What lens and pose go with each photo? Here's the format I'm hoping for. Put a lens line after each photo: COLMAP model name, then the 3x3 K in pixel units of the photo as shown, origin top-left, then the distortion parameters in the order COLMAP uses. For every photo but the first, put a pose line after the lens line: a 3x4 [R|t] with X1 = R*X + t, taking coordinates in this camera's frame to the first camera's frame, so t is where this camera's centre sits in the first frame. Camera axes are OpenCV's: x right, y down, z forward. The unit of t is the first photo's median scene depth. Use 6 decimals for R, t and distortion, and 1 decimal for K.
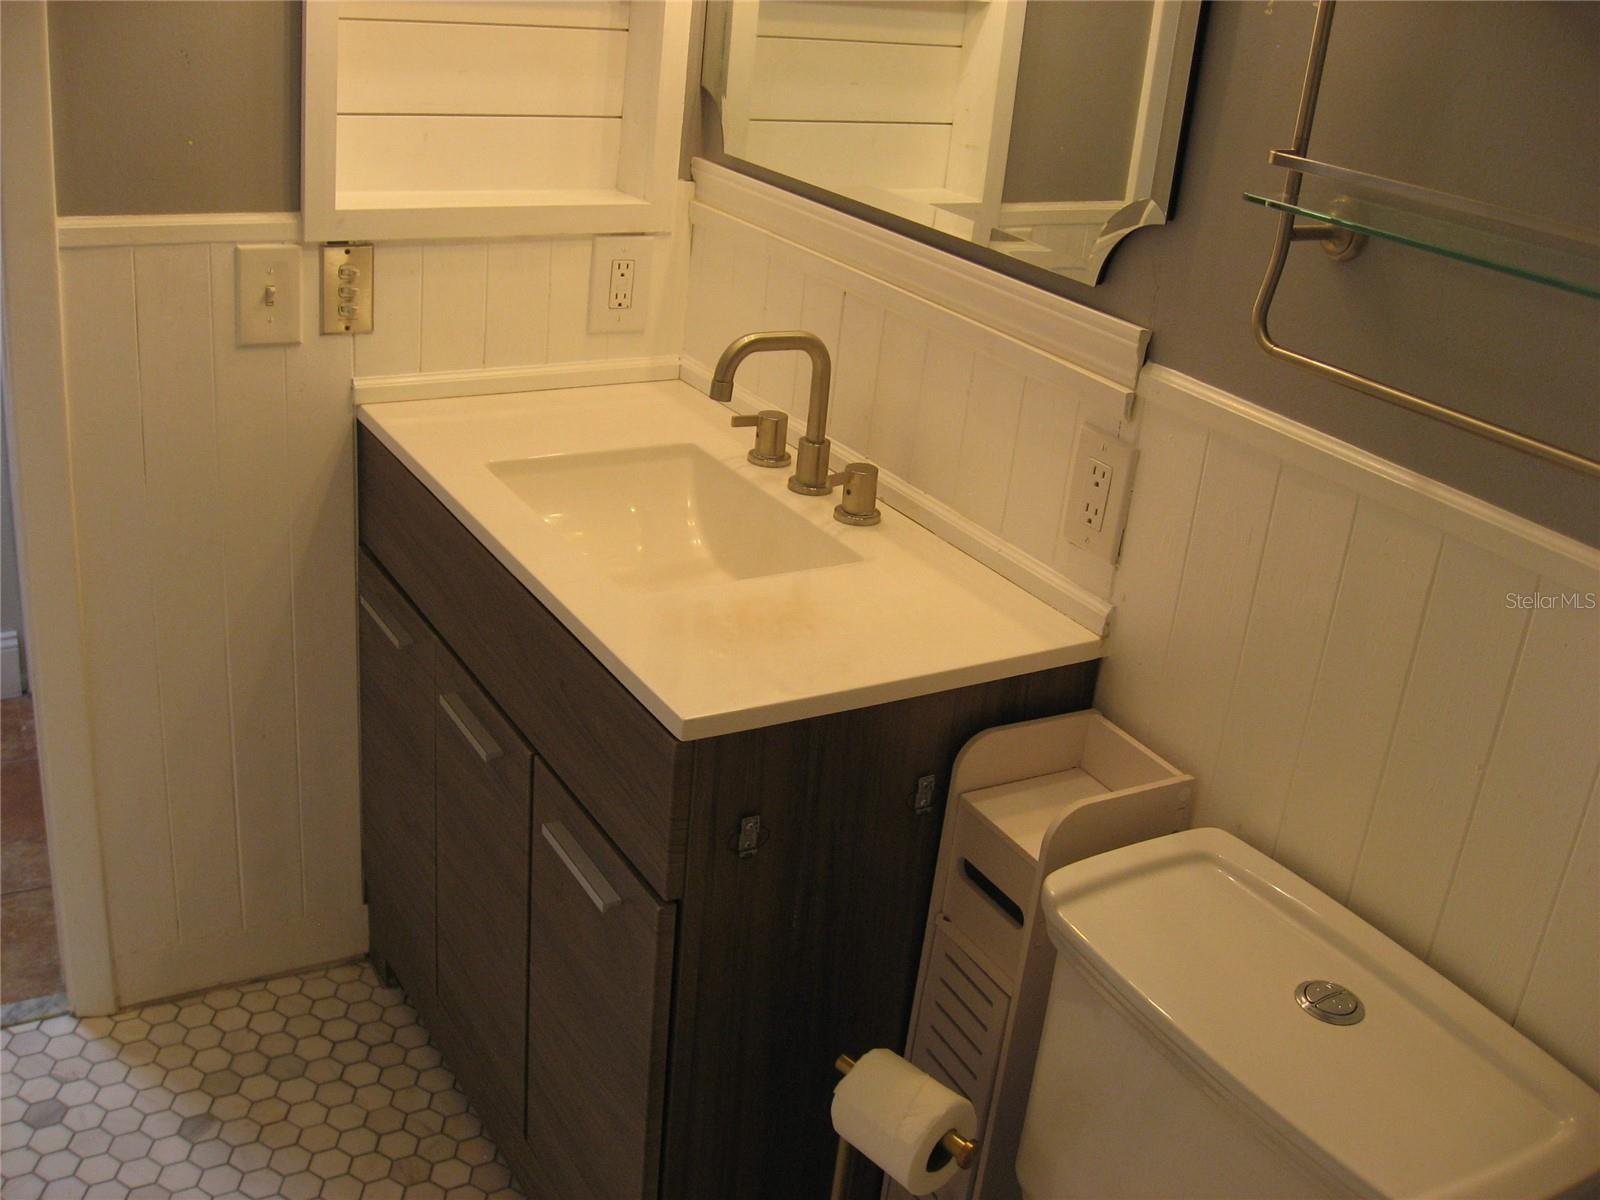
lens RADIAL K [[1682.6, 0, 800.0], [0, 1682.6, 600.0], [0, 0, 1]] dist [-0.088950, 0.000872]
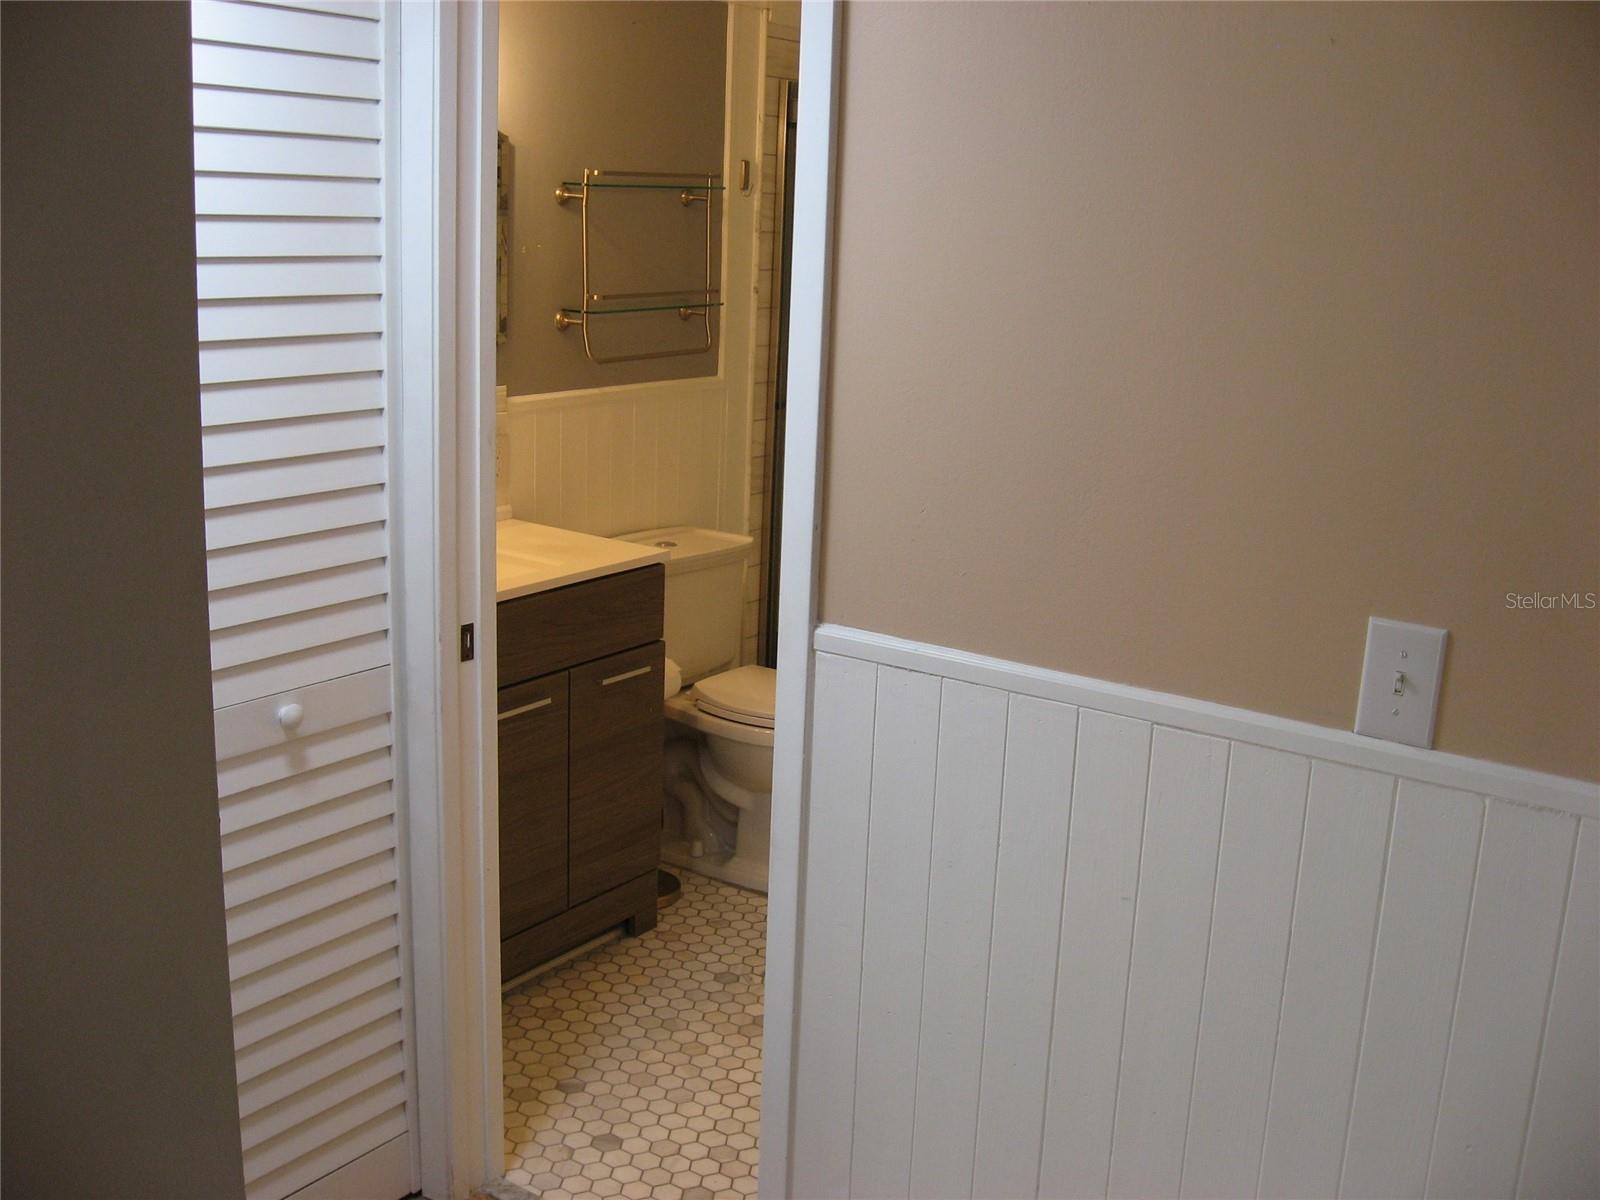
lens RADIAL K [[1682.6, 0, 800.0], [0, 1682.6, 600.0], [0, 0, 1]] dist [-0.088950, 0.000872]
pose [[-0.418267, -0.315149, 0.851900, -1.594480], [0.283566, 0.845703, 0.452081, -0.653983], [-0.862927, 0.430661, -0.264364, 1.060105]]
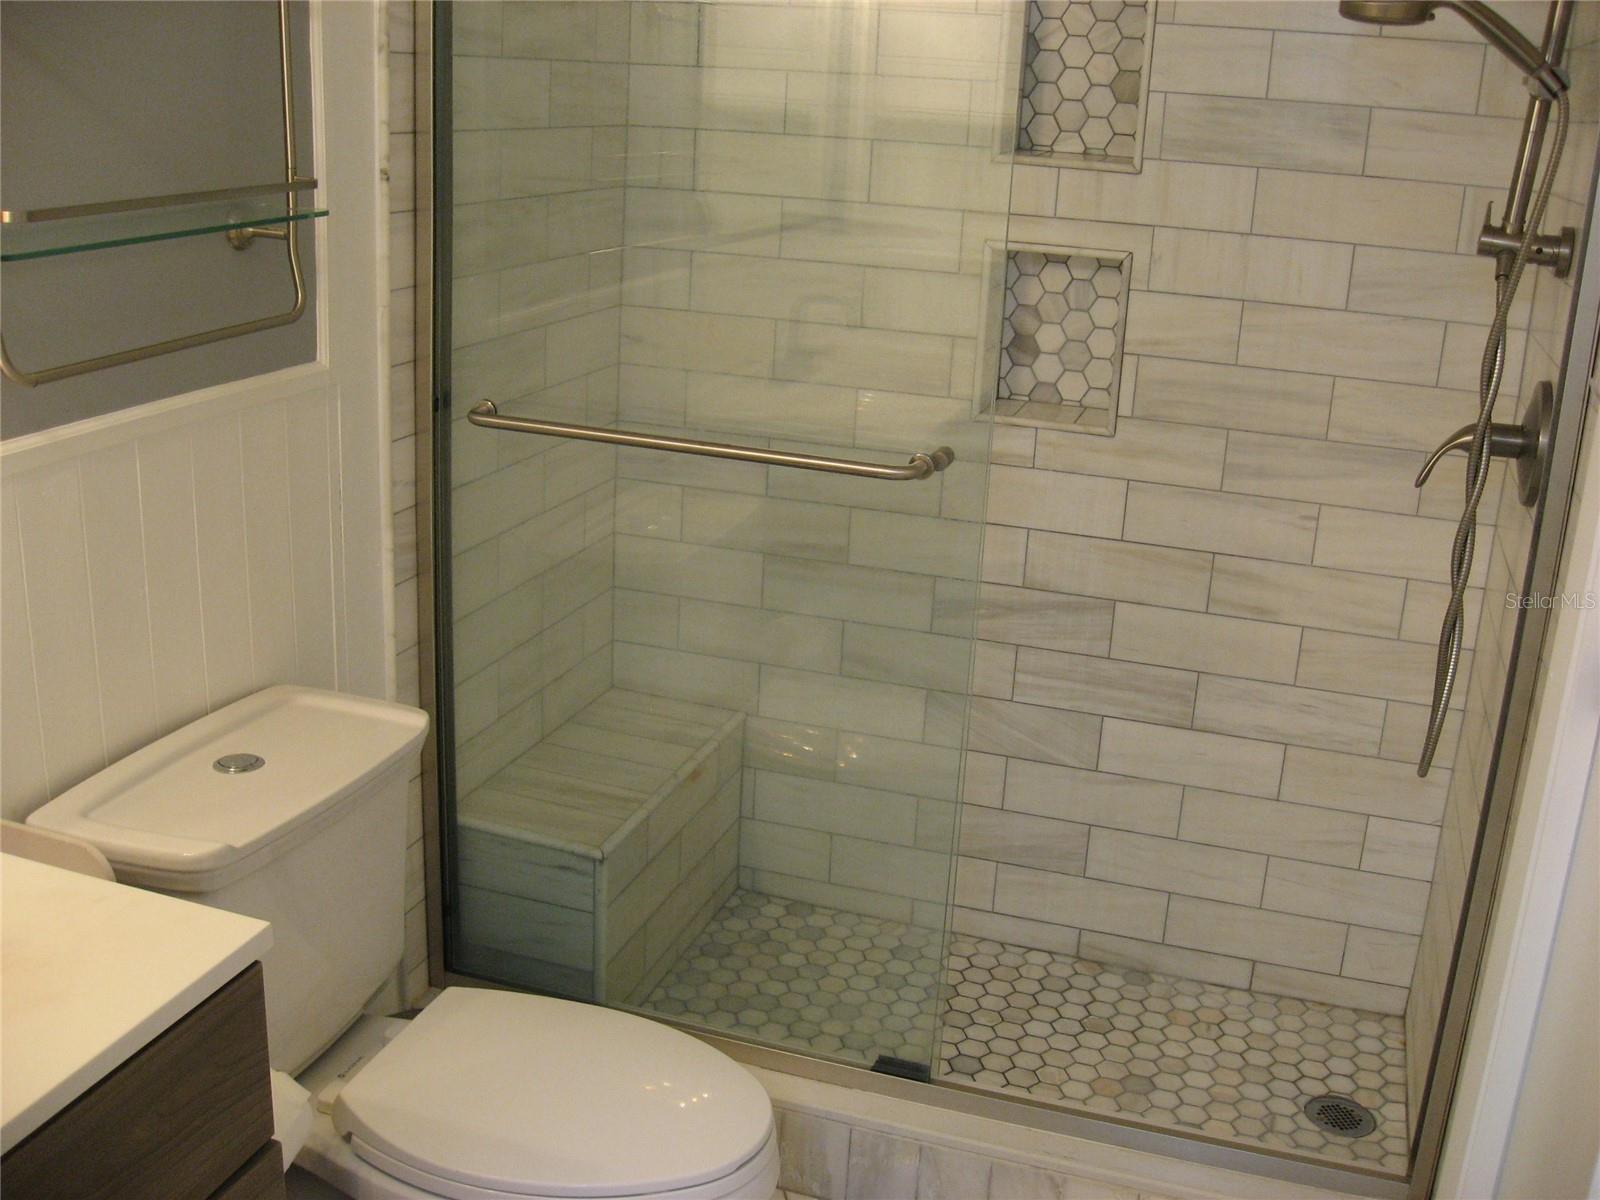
lens RADIAL K [[1682.6, 0, 800.0], [0, 1682.6, 600.0], [0, 0, 1]] dist [-0.088950, 0.000872]
pose [[-0.637588, -0.355607, 0.683393, -0.566453], [0.195781, 0.783168, 0.590184, -0.382628], [-0.745085, 0.510089, -0.429717, 0.751205]]
